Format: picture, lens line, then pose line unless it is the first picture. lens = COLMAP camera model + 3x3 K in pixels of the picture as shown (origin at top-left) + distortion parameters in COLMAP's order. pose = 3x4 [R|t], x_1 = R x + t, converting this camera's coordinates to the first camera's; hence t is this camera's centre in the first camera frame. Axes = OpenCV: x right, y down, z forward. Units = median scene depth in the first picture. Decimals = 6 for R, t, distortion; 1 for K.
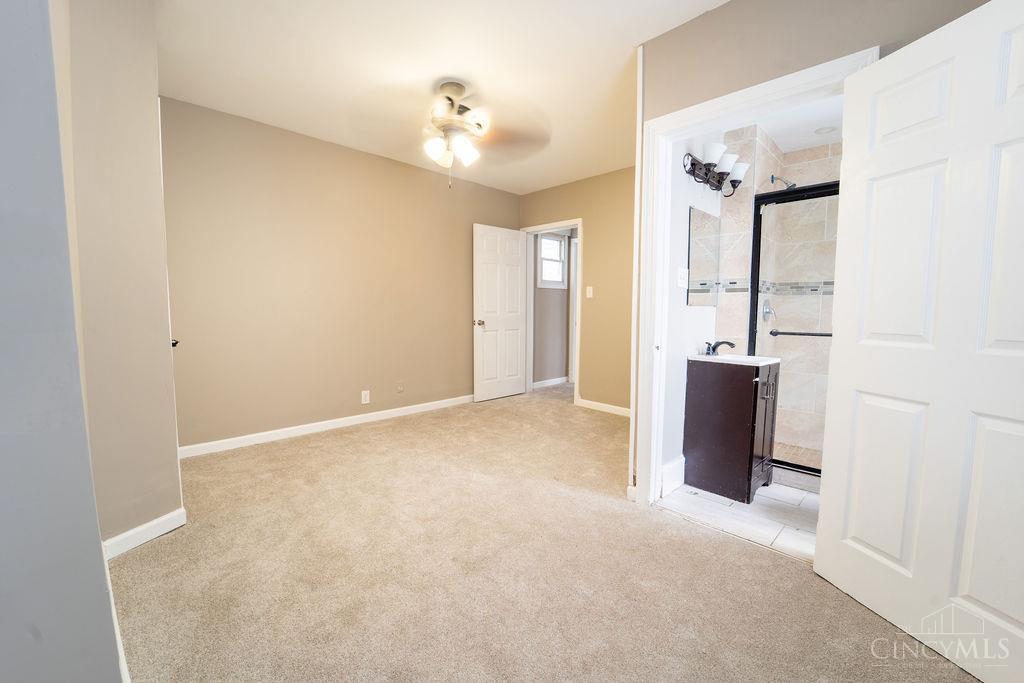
lens RADIAL K [[416.6, 0, 511.1], [0, 416.6, 339.8], [0, 0, 1]] dist [-0.014718, -0.000284]
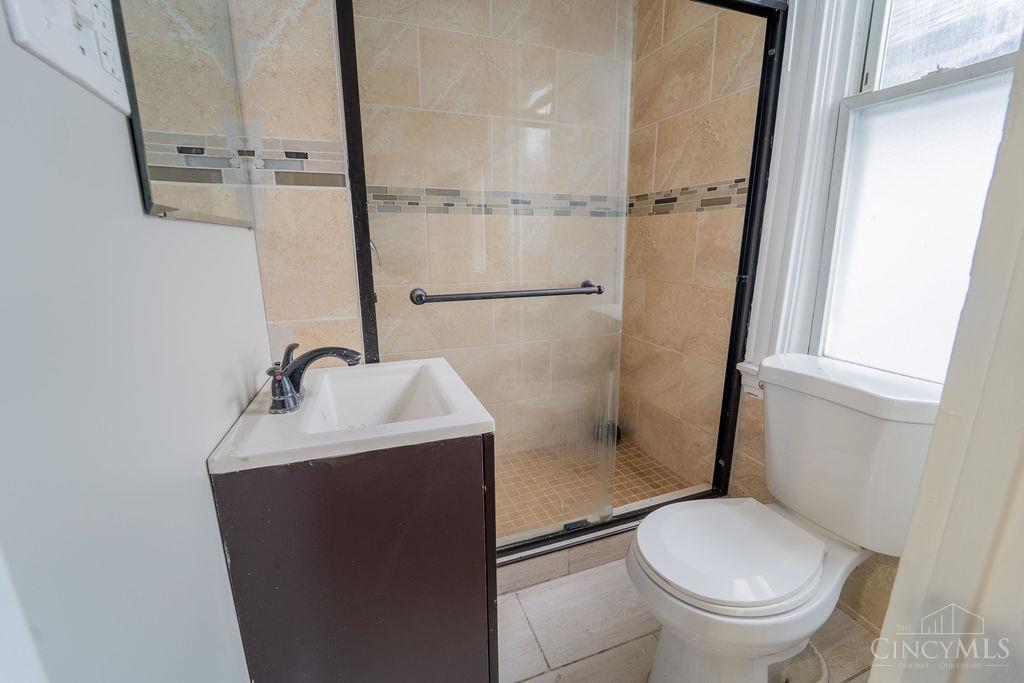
lens RADIAL K [[416.6, 0, 511.1], [0, 416.6, 339.8], [0, 0, 1]] dist [-0.014718, -0.000284]
pose [[0.420646, -0.210948, 0.882360, 0.290130], [0.073994, 0.977329, 0.198377, -0.048089], [-0.904202, -0.018157, 0.426718, 0.706767]]
